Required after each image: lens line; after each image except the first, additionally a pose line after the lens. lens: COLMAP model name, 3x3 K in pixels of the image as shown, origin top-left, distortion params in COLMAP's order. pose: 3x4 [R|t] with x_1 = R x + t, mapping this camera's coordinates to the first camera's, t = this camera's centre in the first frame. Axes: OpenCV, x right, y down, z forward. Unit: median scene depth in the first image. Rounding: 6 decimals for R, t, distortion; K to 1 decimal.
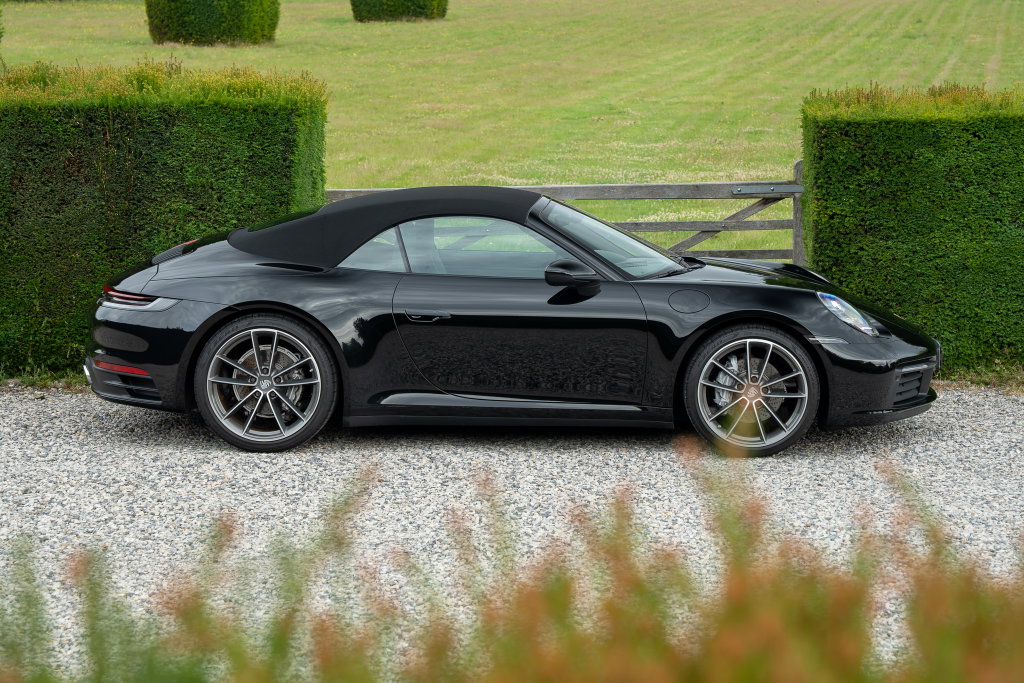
lens RADIAL K [[2247.2, 0, 512.0], [0, 2247.2, 341.5], [0, 0, 1]] dist [0.249969, 0.339565]
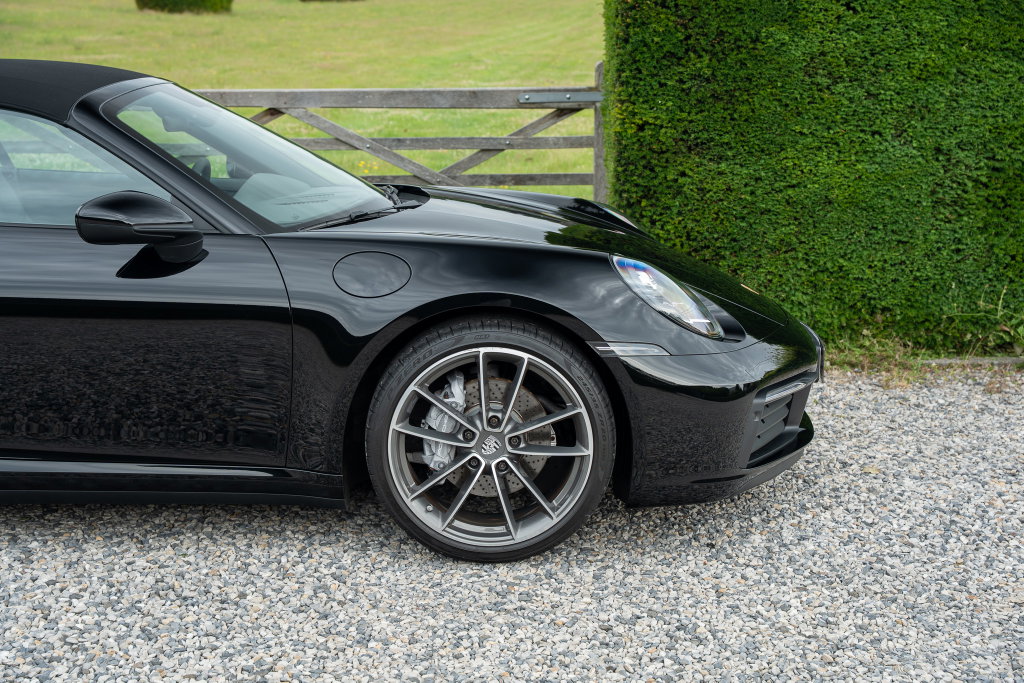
lens RADIAL K [[1499.1, 0, 512.0], [0, 1499.1, 341.5], [0, 0, 1]] dist [0.131145, 0.145881]
pose [[0.998500, -0.000928, 0.054748, 0.076747], [-0.003052, 0.997360, 0.072558, -0.023102], [-0.054670, -0.072616, 0.995860, 0.539246]]
